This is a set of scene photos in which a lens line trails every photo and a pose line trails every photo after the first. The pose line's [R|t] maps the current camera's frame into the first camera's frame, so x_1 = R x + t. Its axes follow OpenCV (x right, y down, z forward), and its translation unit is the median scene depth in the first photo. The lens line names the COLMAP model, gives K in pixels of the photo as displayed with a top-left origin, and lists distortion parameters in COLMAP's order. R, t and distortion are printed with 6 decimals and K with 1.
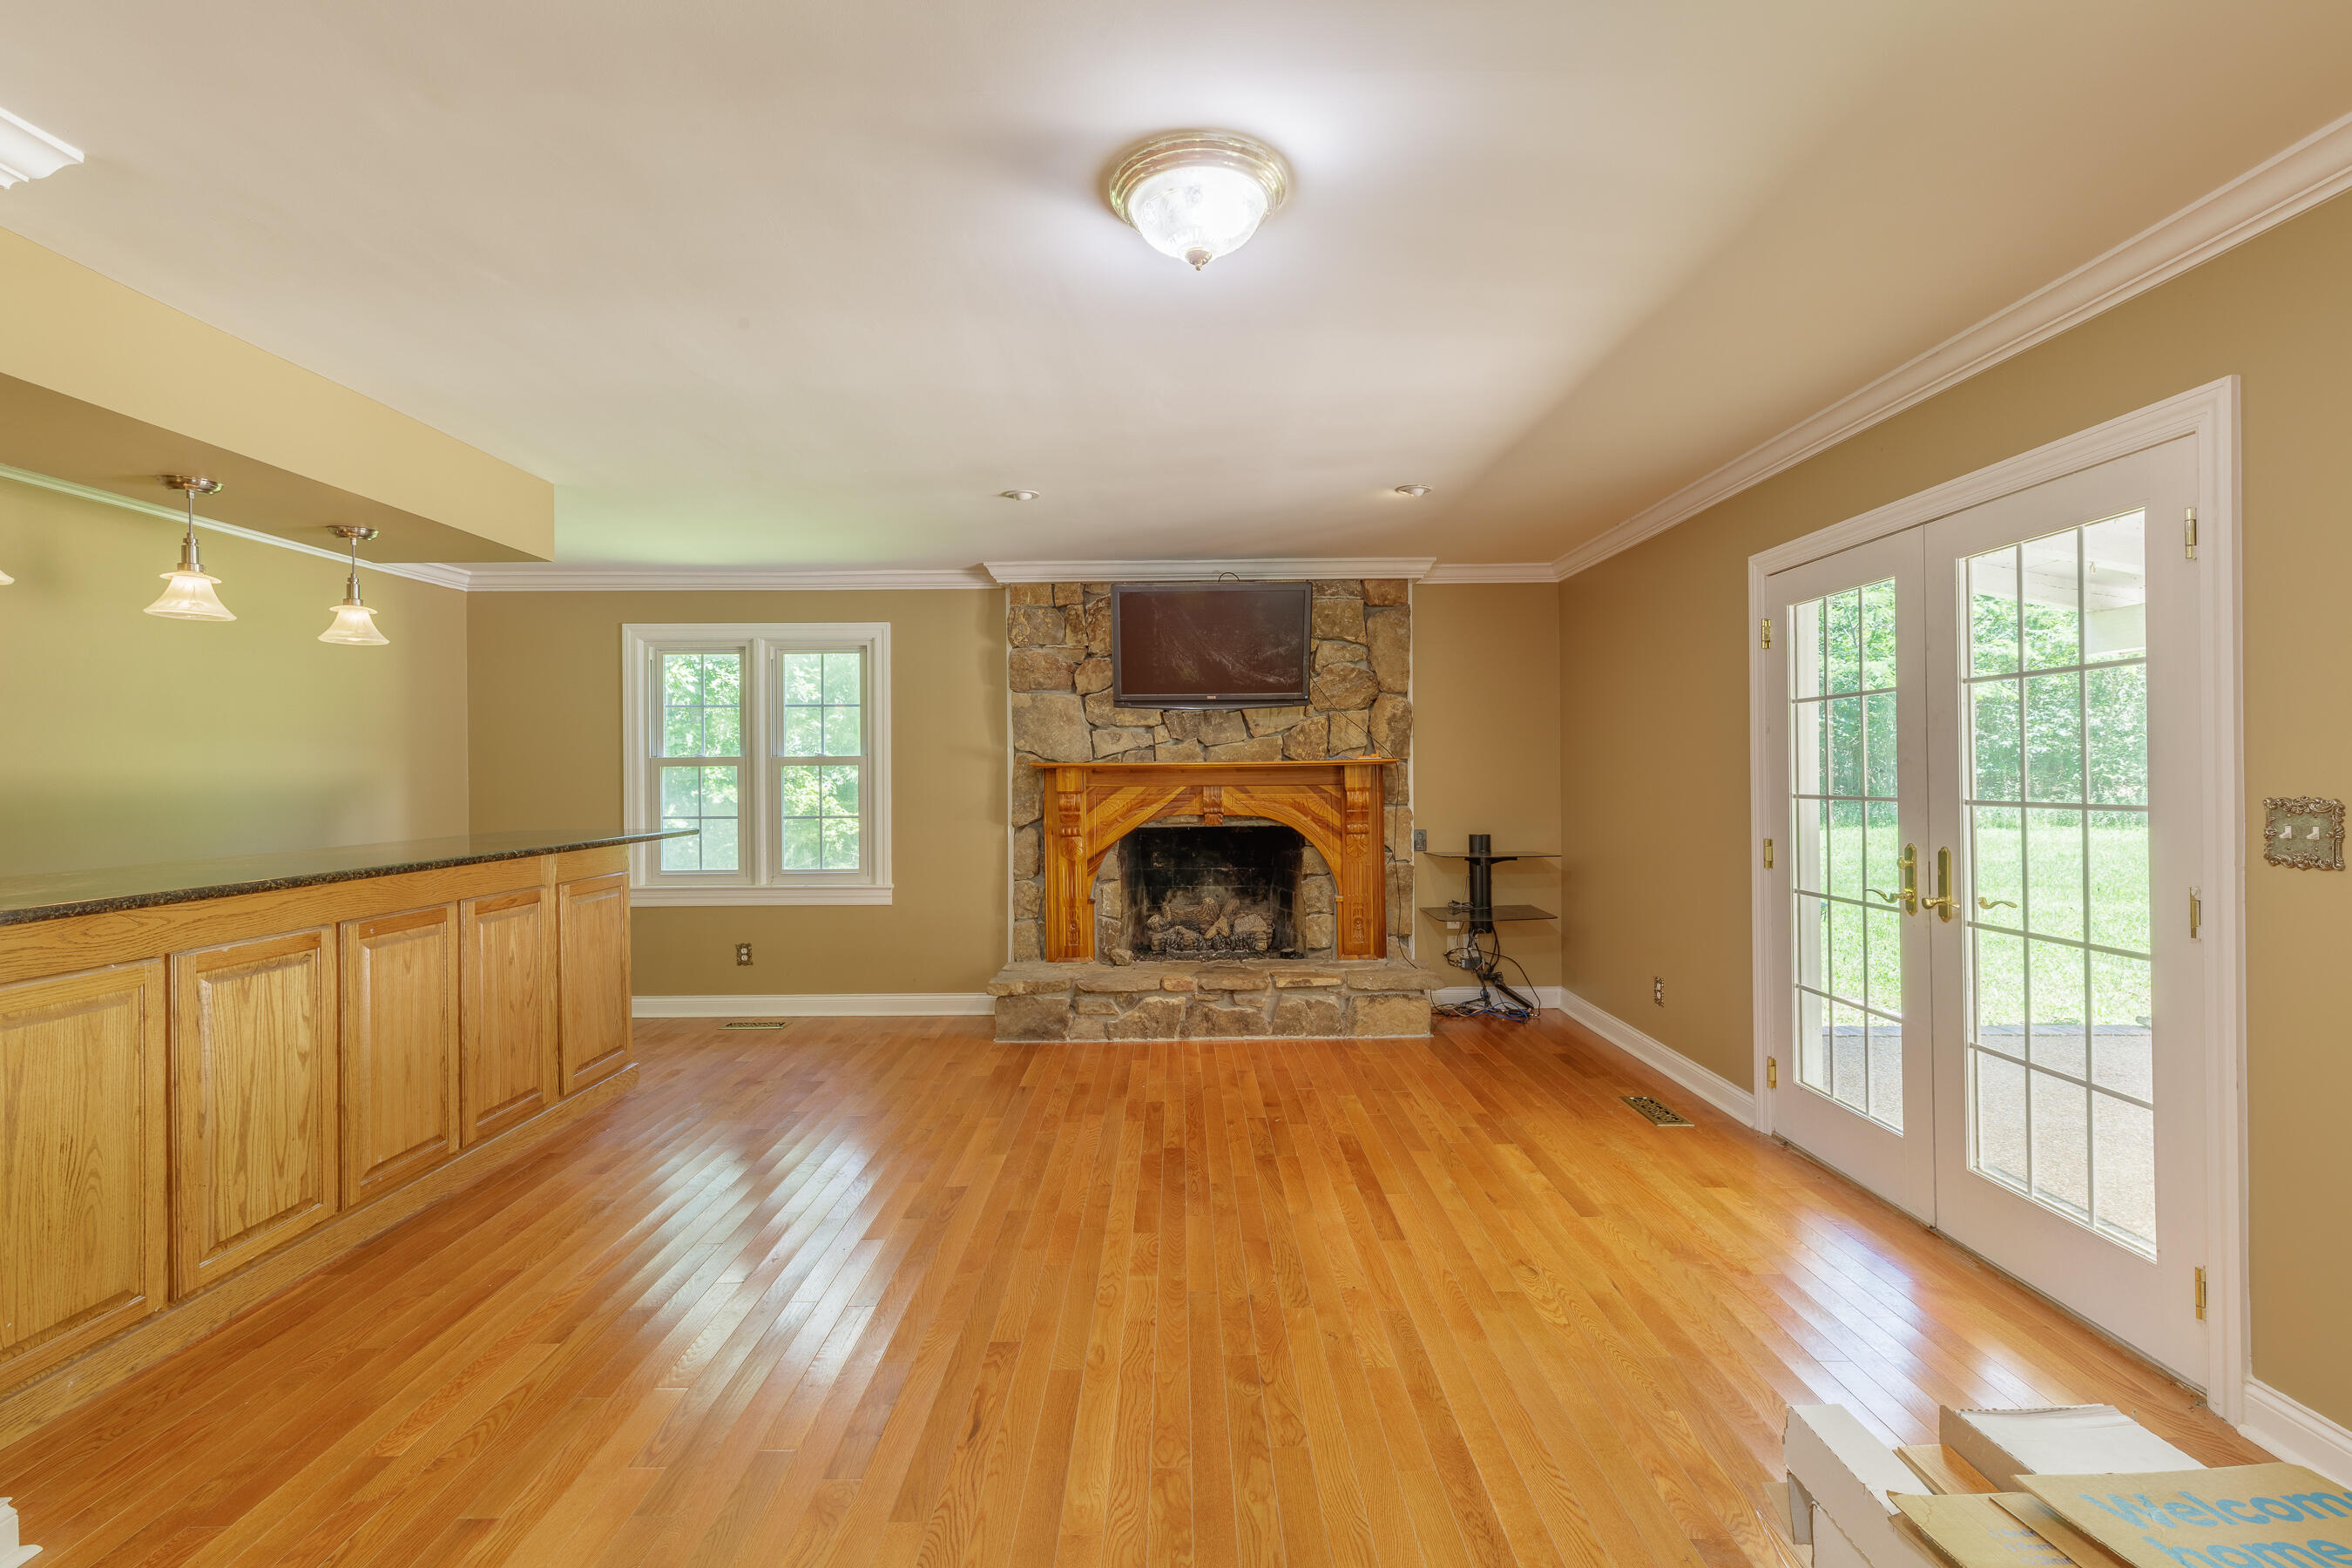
lens RADIAL K [[1051.5, 0, 1183.6], [0, 1051.5, 777.1], [0, 0, 1]] dist [-0.018469, 0.000124]
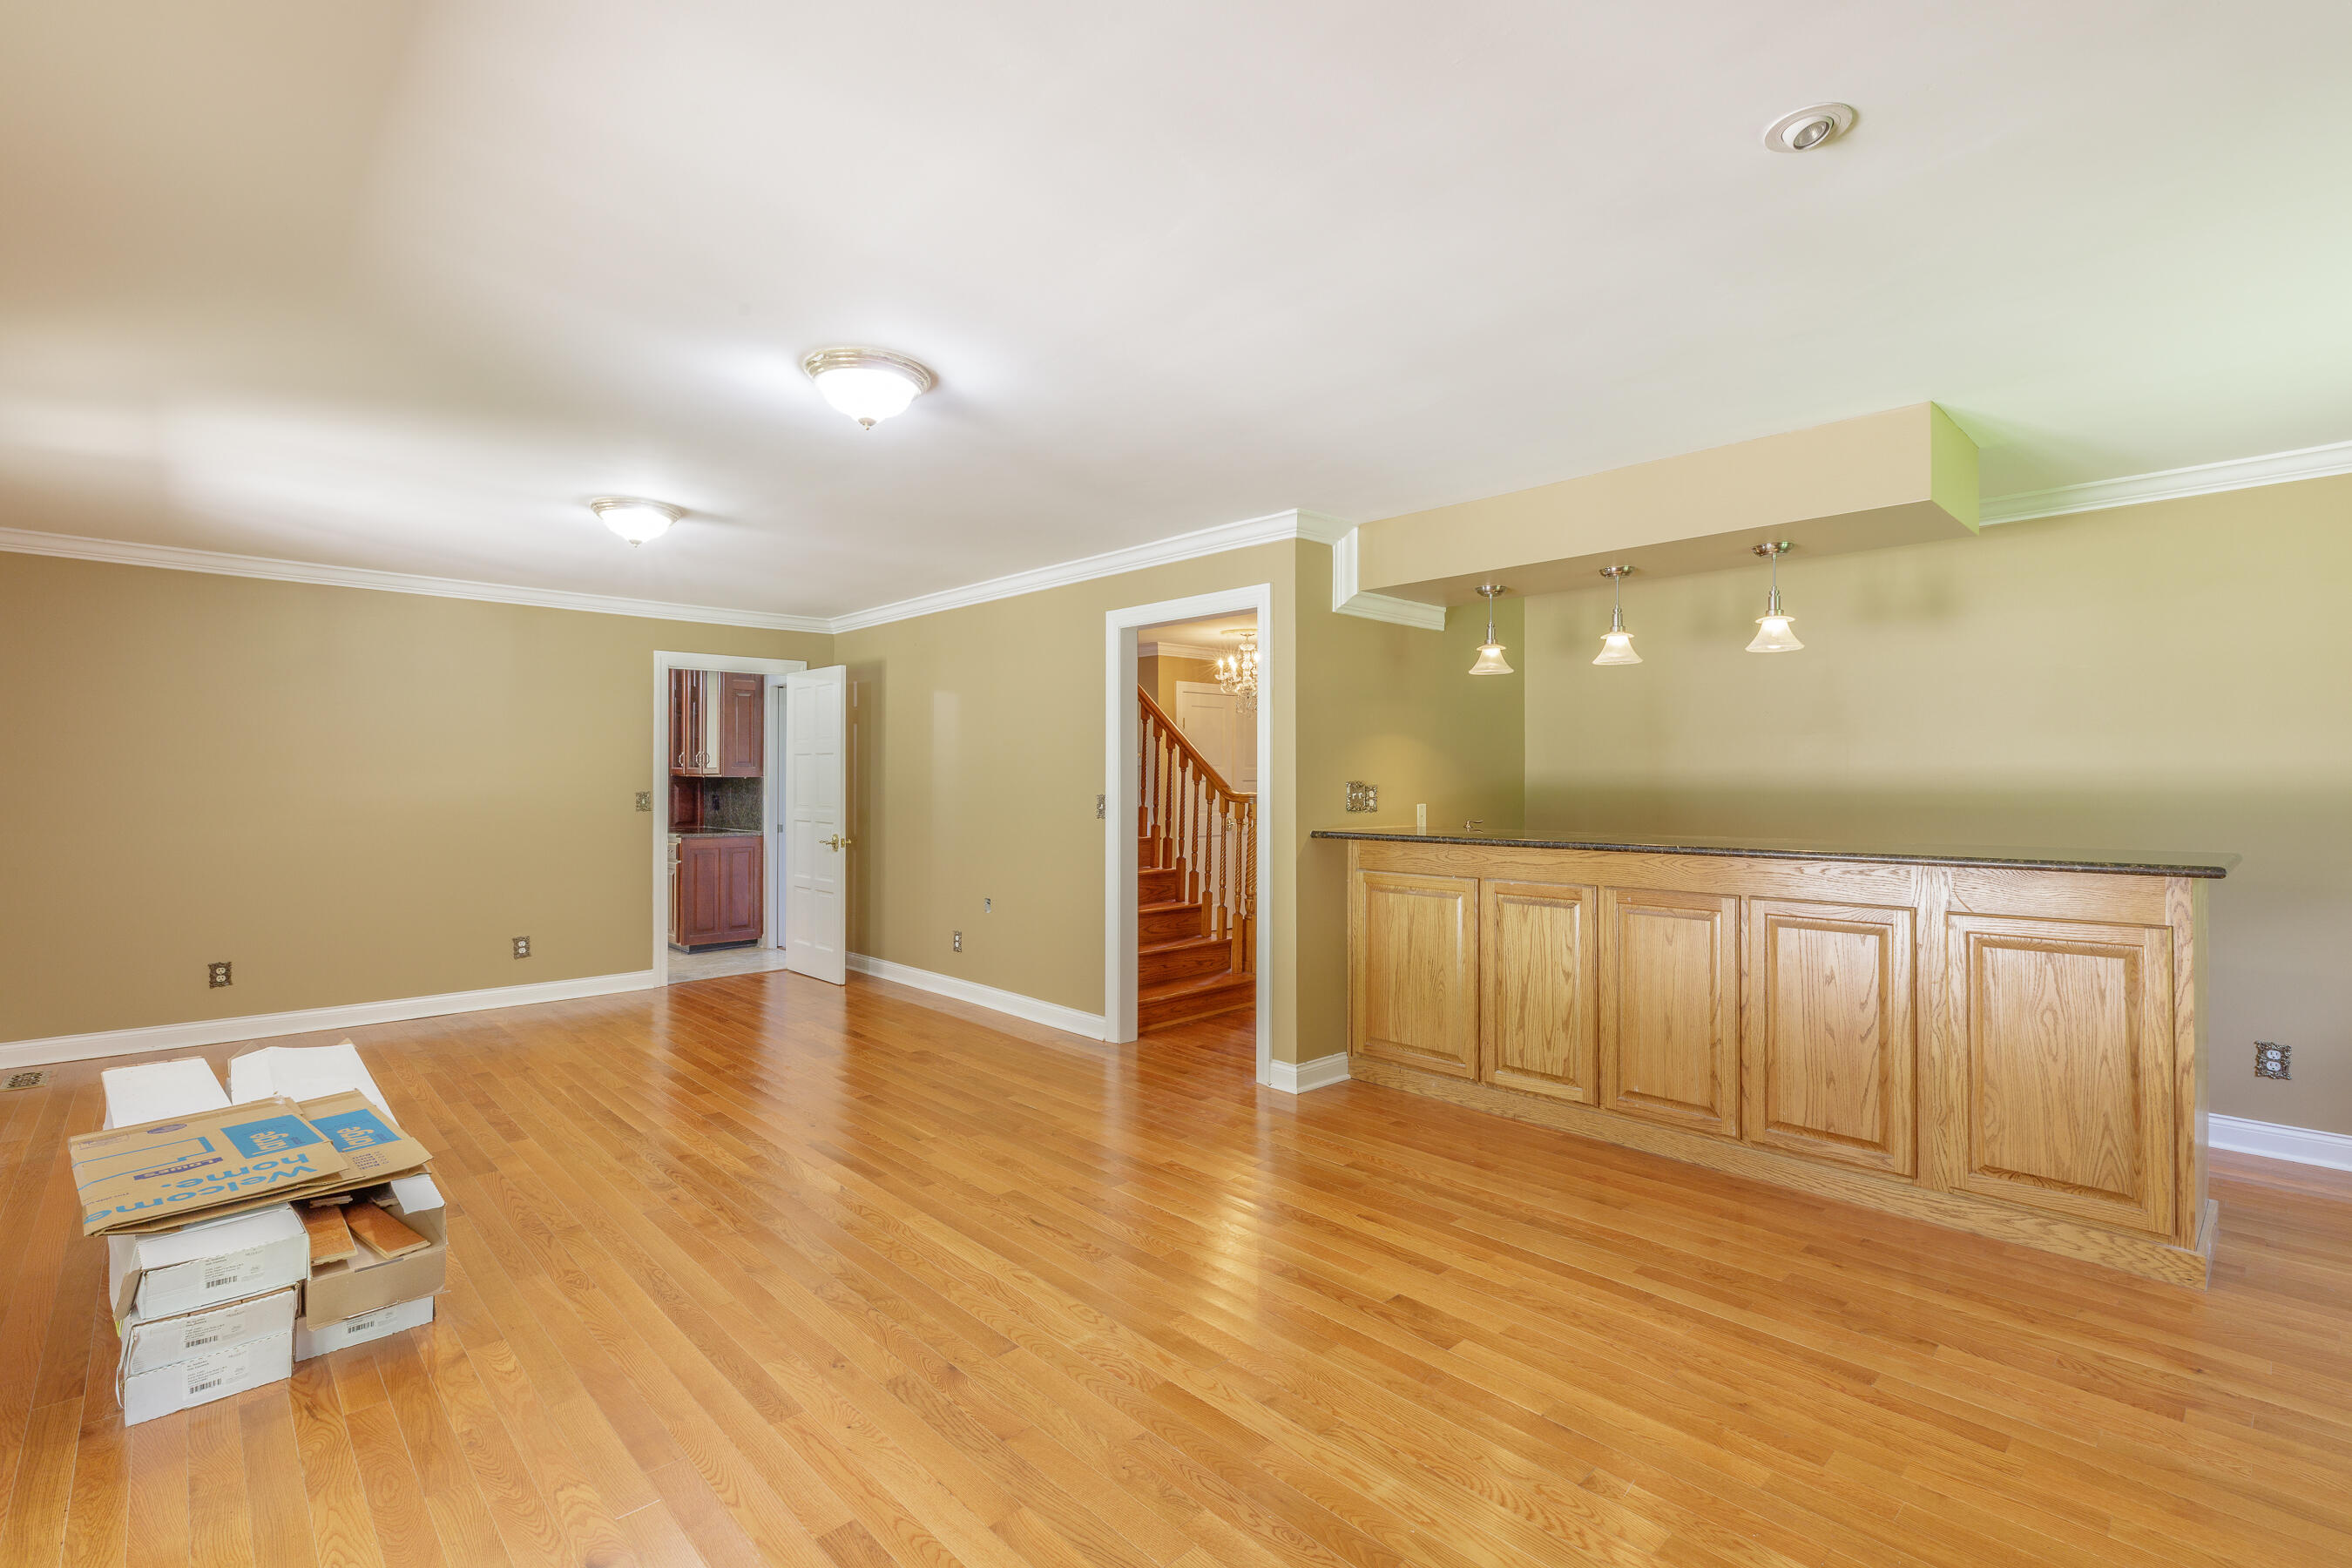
lens RADIAL K [[1051.5, 0, 1183.6], [0, 1051.5, 777.1], [0, 0, 1]] dist [-0.018469, 0.000124]
pose [[-0.726621, 0.007243, -0.687000, 0.499444], [0.001436, 0.999958, 0.009024, -0.009741], [0.687037, 0.005571, -0.726601, 1.686395]]
